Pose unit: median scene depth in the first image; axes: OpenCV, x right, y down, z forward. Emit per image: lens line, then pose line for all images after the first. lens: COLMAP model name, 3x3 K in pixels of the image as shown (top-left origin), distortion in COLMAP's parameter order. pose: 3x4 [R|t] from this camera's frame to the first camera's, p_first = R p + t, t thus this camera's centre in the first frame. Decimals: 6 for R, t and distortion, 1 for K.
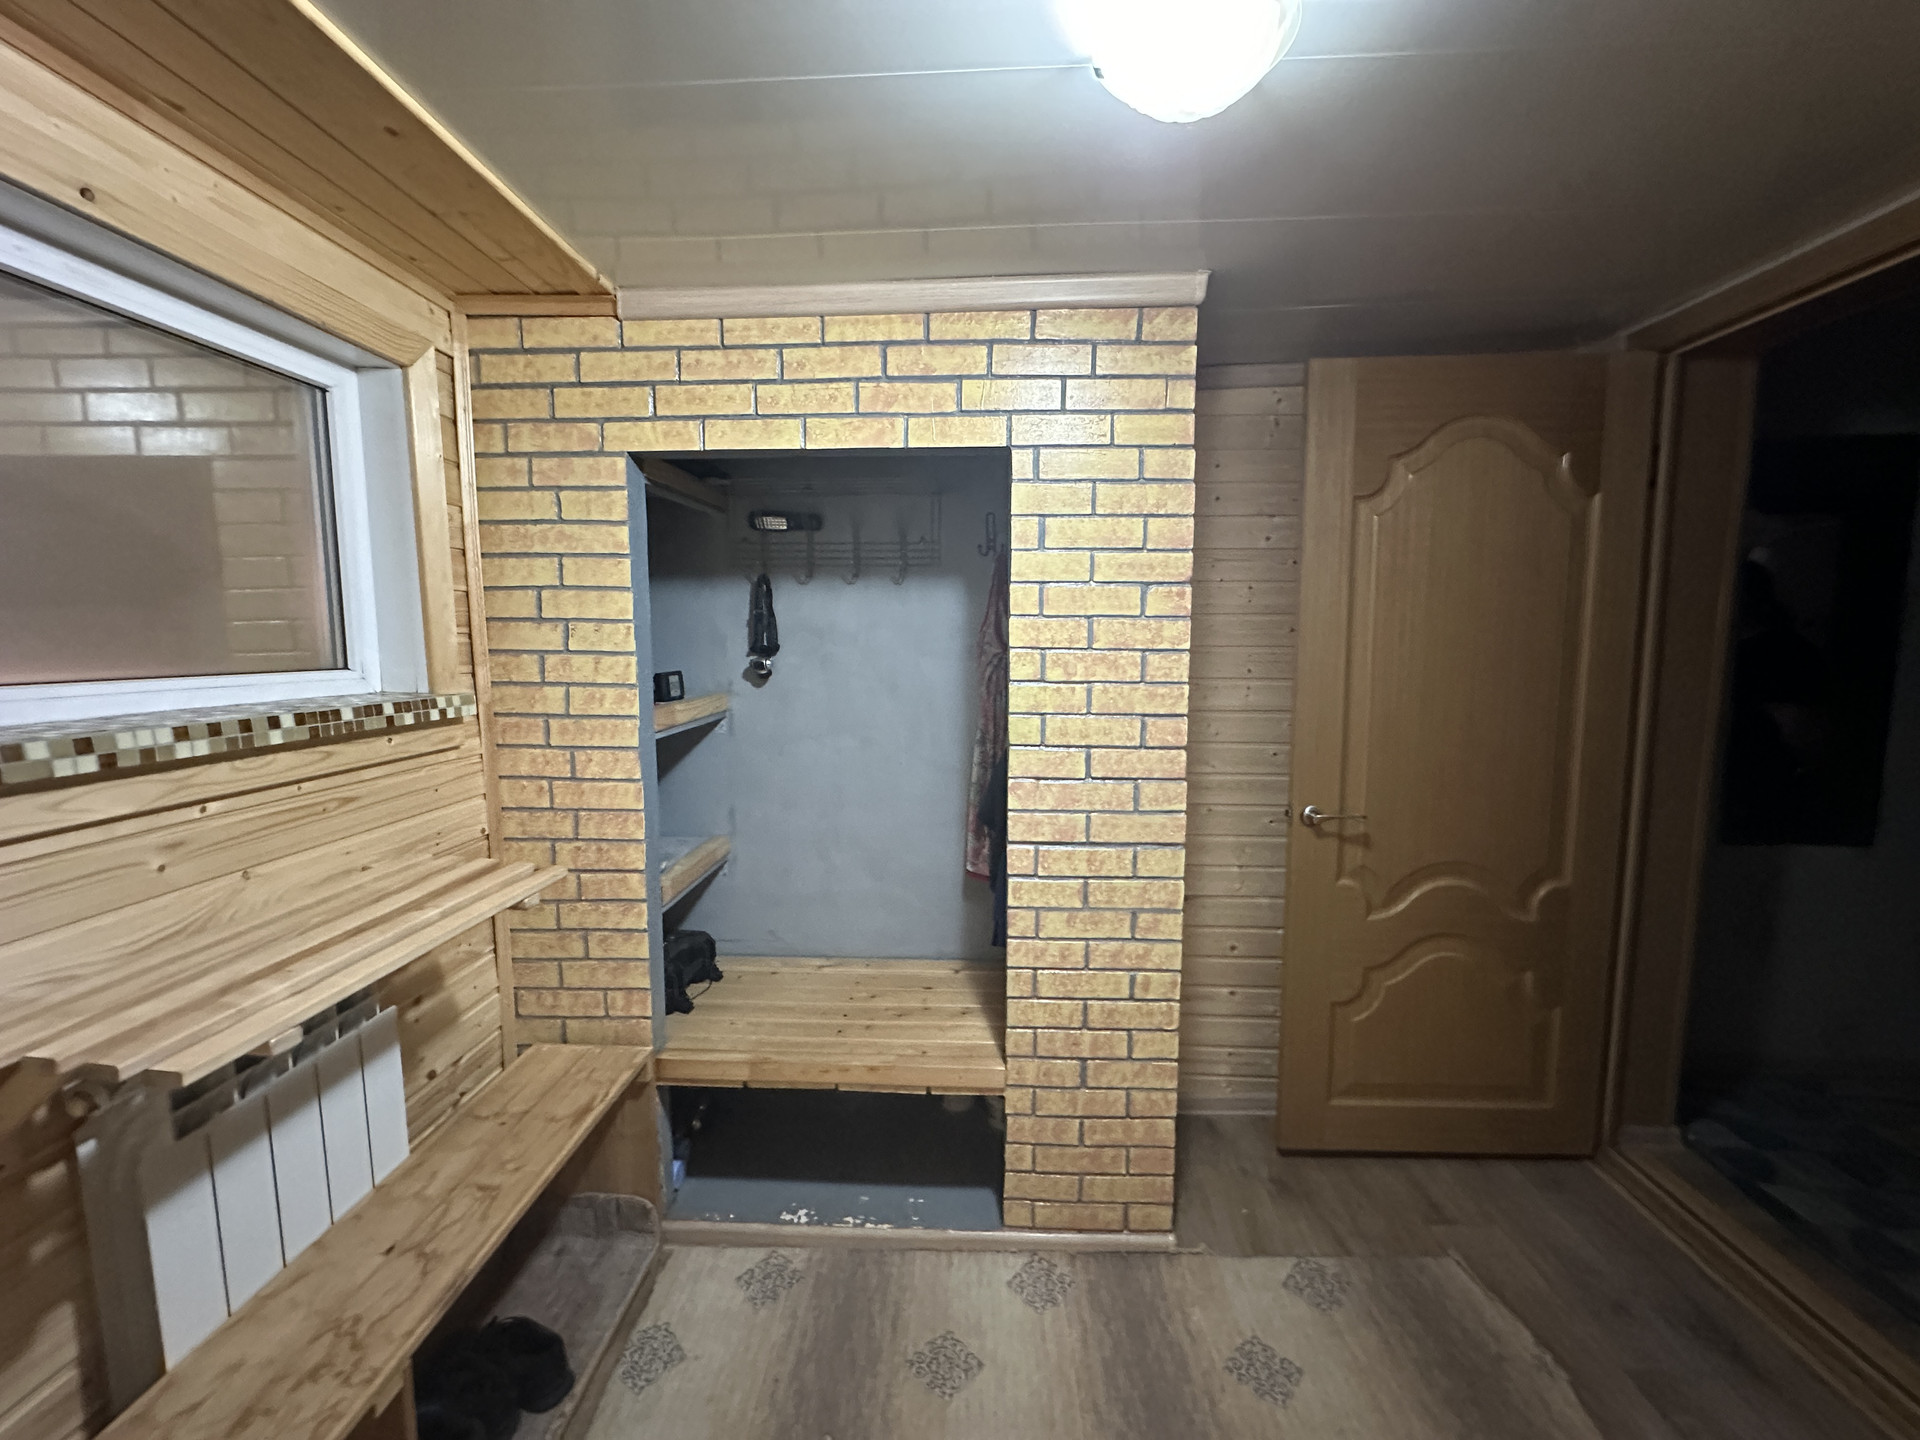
lens RADIAL K [[767.5, 0, 960.7], [0, 767.5, 719.8], [0, 0, 1]] dist [-0.006768, 0.001365]
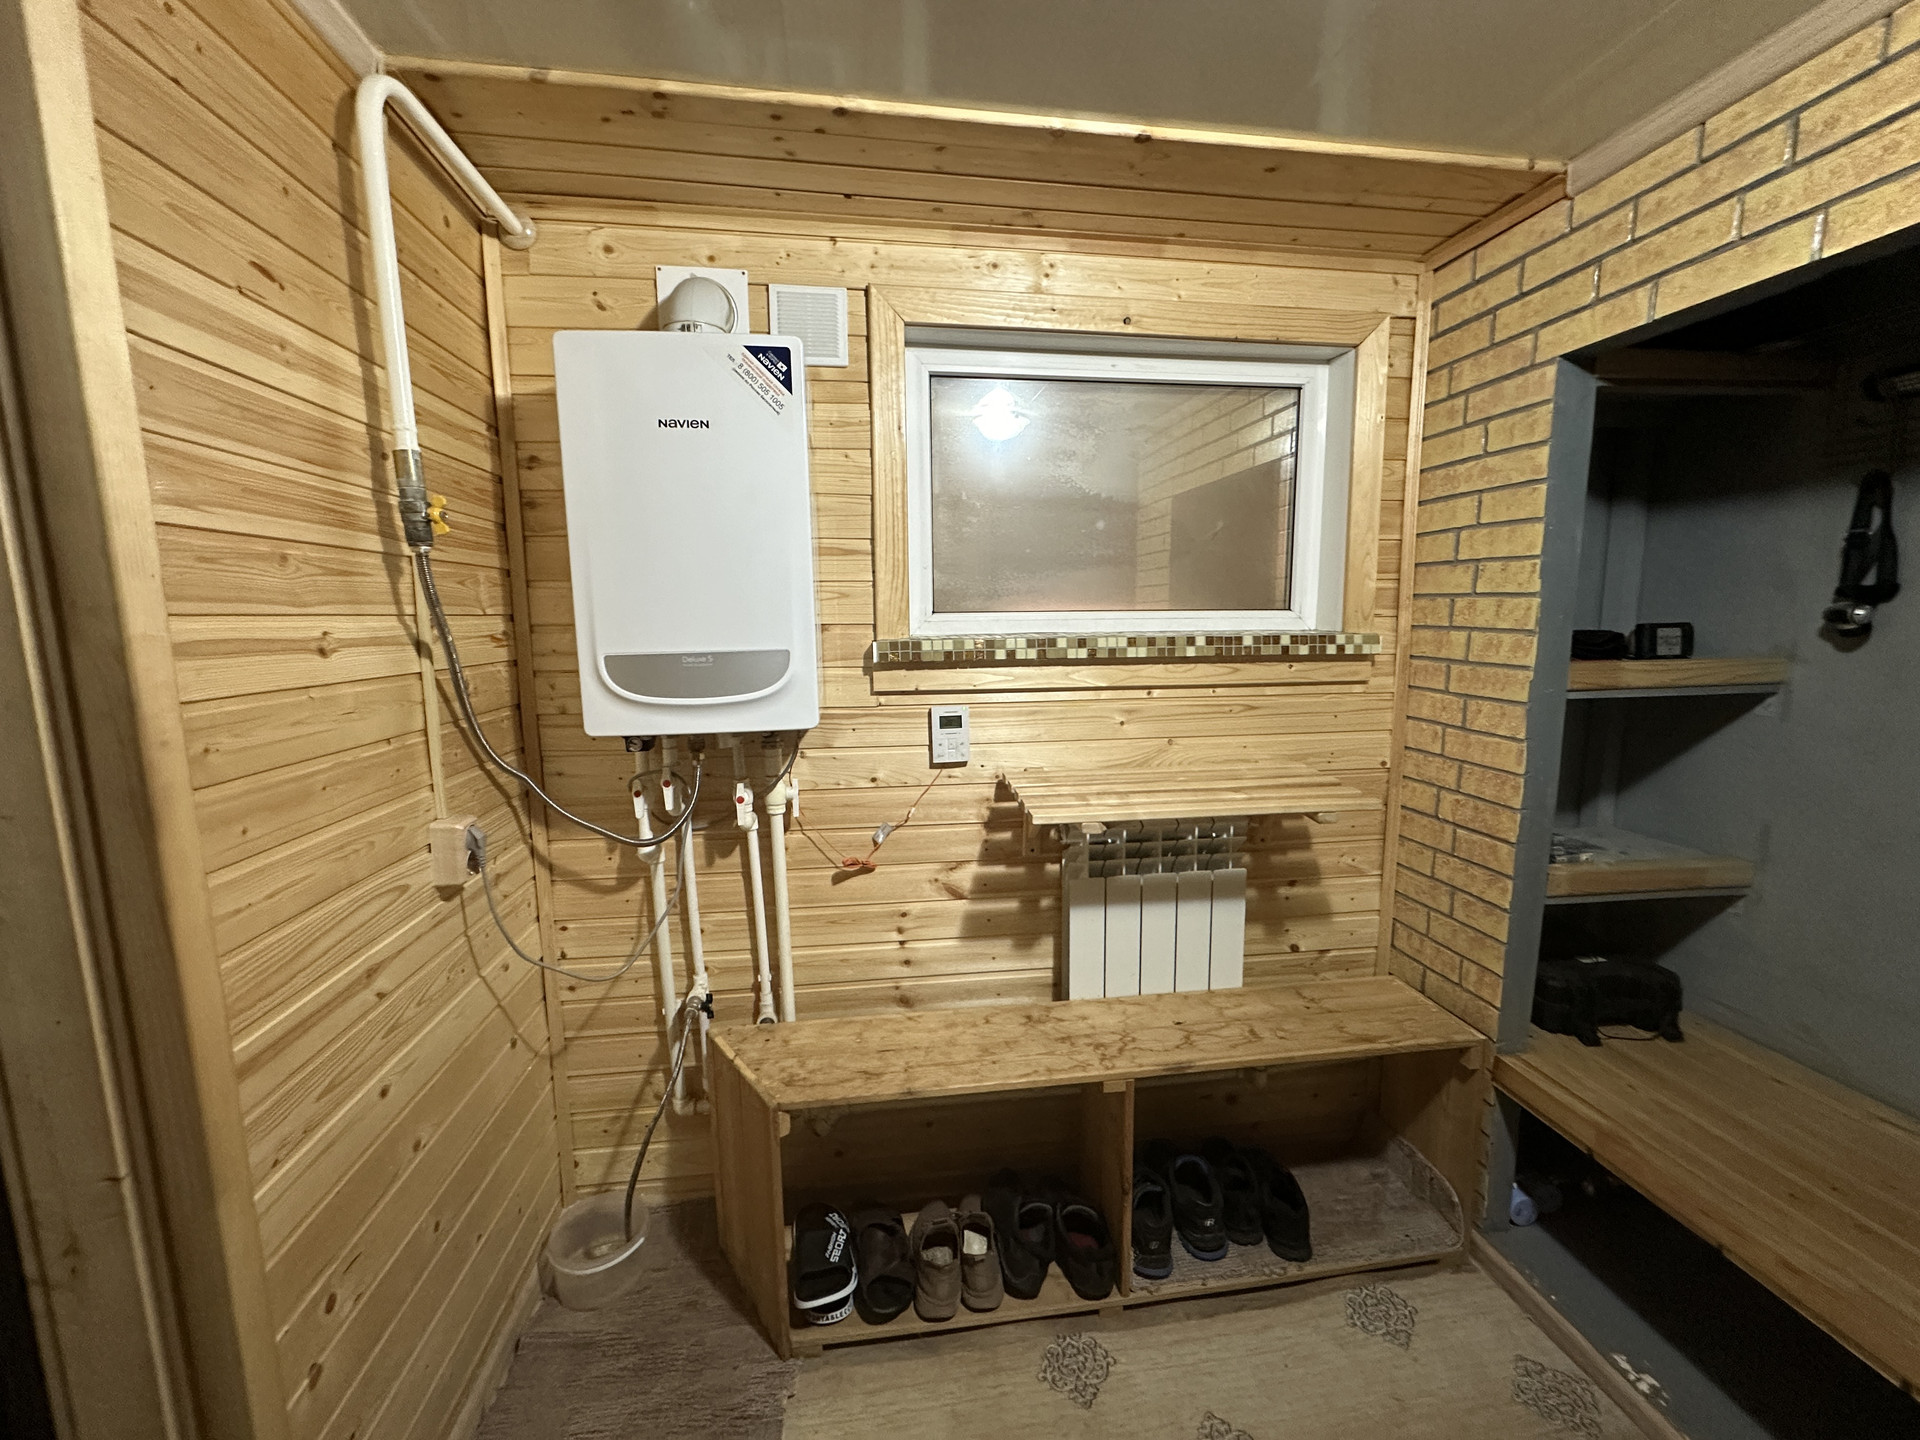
lens RADIAL K [[767.5, 0, 957.5], [0, 767.5, 719.0], [0, 0, 1]] dist [-0.006768, 0.001365]
pose [[0.173749, 0.133217, -0.975738, 0.334215], [-0.097646, 0.988256, 0.117538, 0.015474], [0.979937, 0.074855, 0.184716, 0.216179]]
